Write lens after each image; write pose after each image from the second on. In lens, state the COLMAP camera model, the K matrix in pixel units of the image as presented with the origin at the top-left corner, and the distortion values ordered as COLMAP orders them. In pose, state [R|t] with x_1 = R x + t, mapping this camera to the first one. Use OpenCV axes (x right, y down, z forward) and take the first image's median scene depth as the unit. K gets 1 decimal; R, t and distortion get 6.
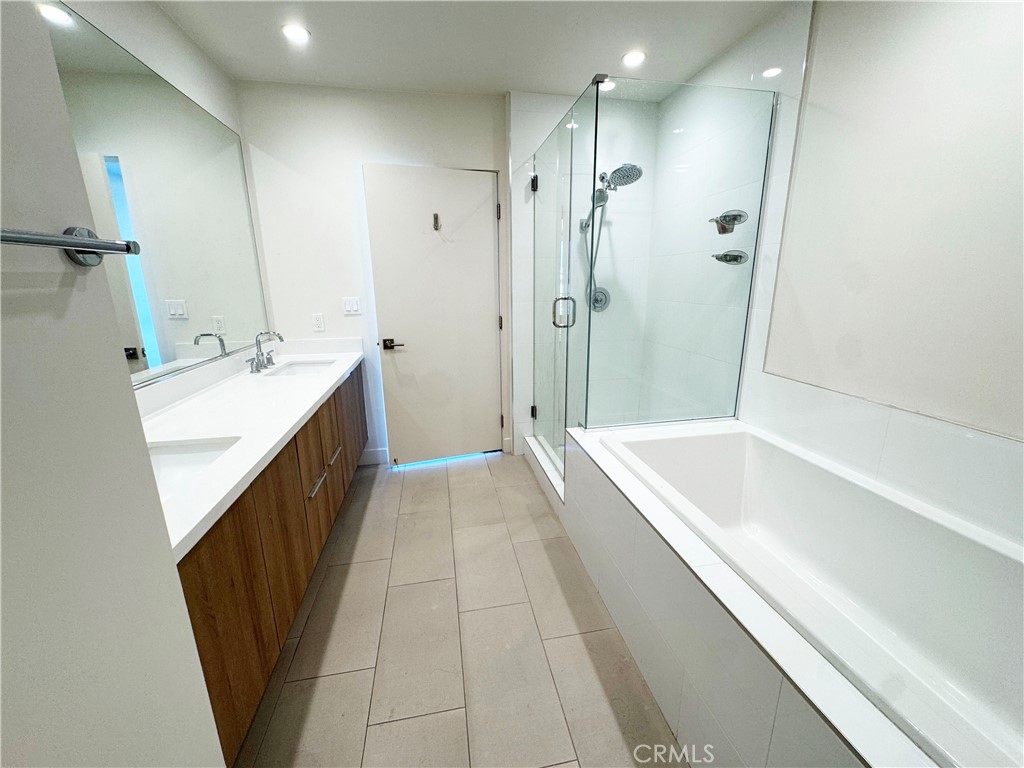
lens RADIAL K [[412.9, 0, 515.3], [0, 412.9, 386.9], [0, 0, 1]] dist [-0.003615, 0.000148]
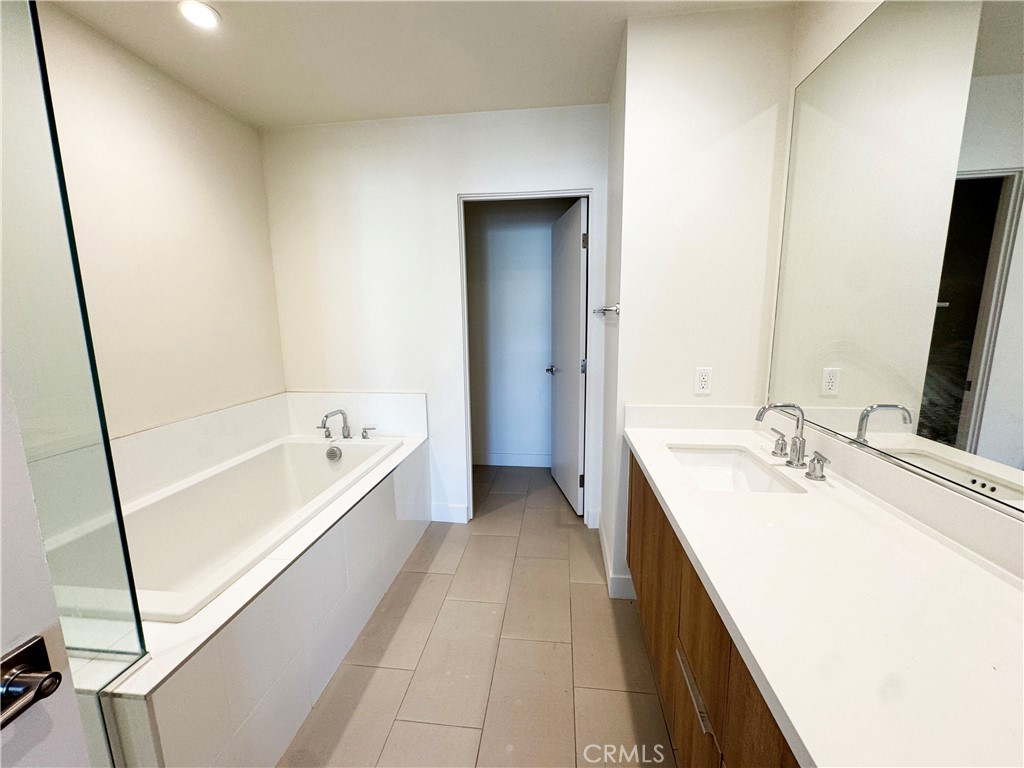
lens RADIAL K [[412.9, 0, 513.7], [0, 412.9, 383.6], [0, 0, 1]] dist [-0.003615, 0.000148]
pose [[-0.954709, -0.029737, 0.296052, -0.270543], [0.090944, 0.918212, 0.385506, -0.244802], [-0.283302, 0.394971, -0.873921, 0.929784]]
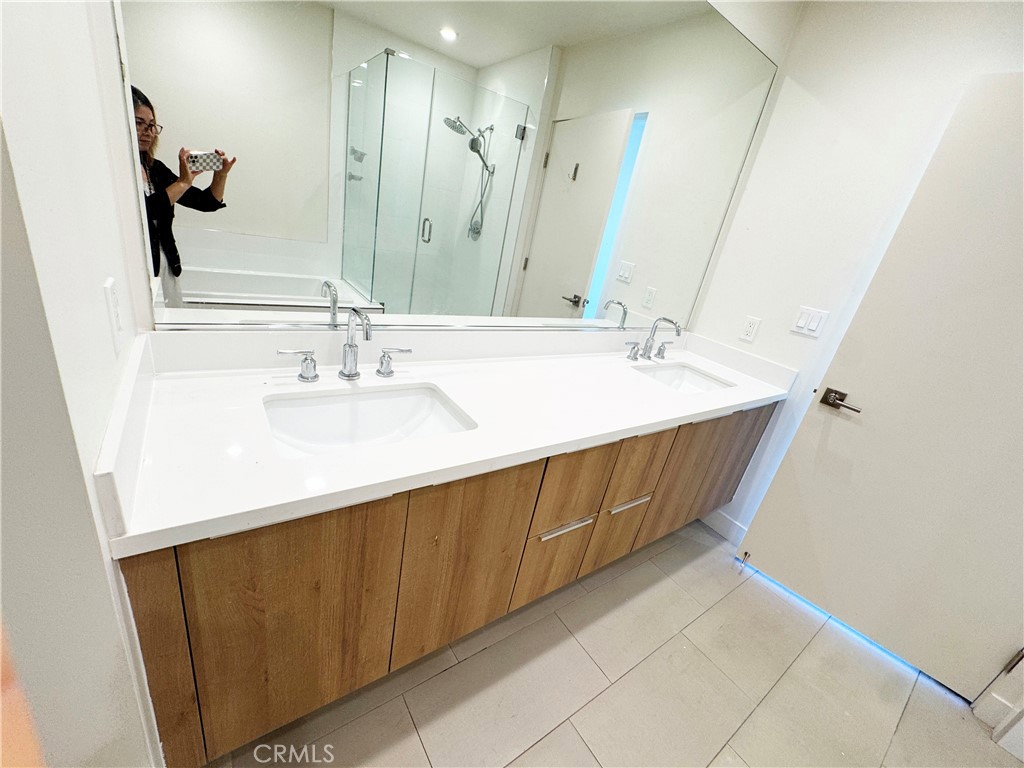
lens RADIAL K [[412.9, 0, 509.9], [0, 412.9, 379.4], [0, 0, 1]] dist [-0.003615, 0.000148]
pose [[0.402082, 0.412140, -0.817600, -0.017953], [-0.403466, 0.881346, 0.245856, -0.092456], [0.821916, 0.231019, 0.520657, 0.316980]]
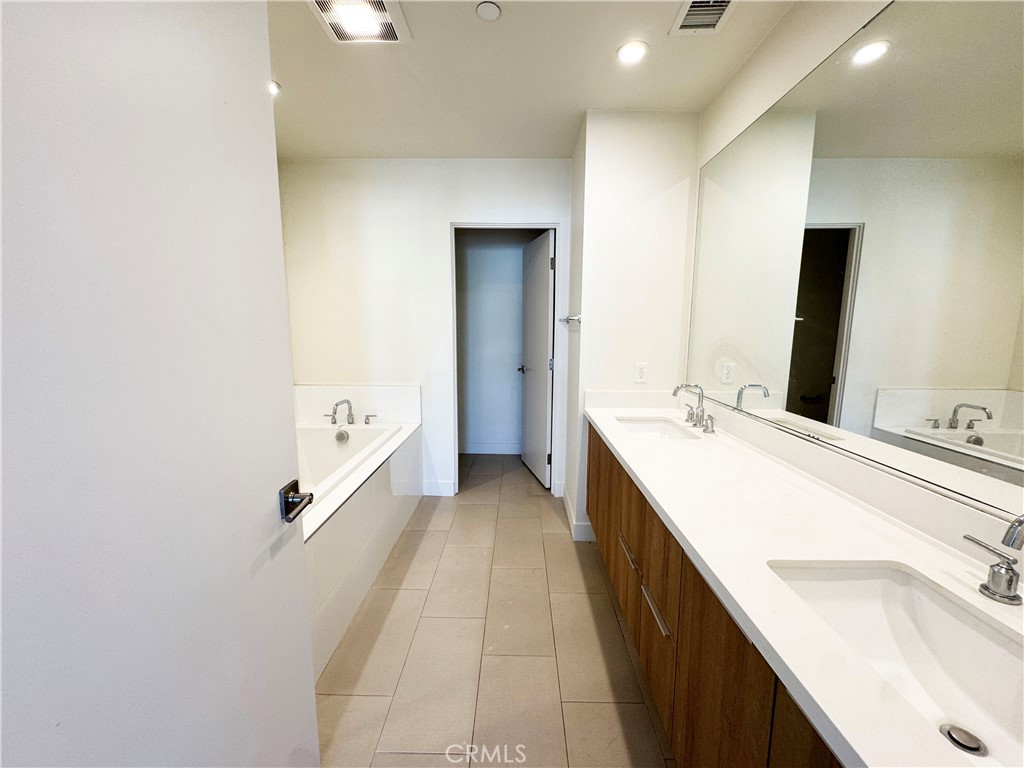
lens RADIAL K [[412.9, 0, 512.3], [0, 412.9, 382.9], [0, 0, 1]] dist [-0.003615, 0.000148]
pose [[-0.978681, -0.028100, 0.203453, -0.273169], [0.051344, 0.925669, 0.374834, -0.298808], [-0.198862, 0.377290, -0.904492, 1.150318]]
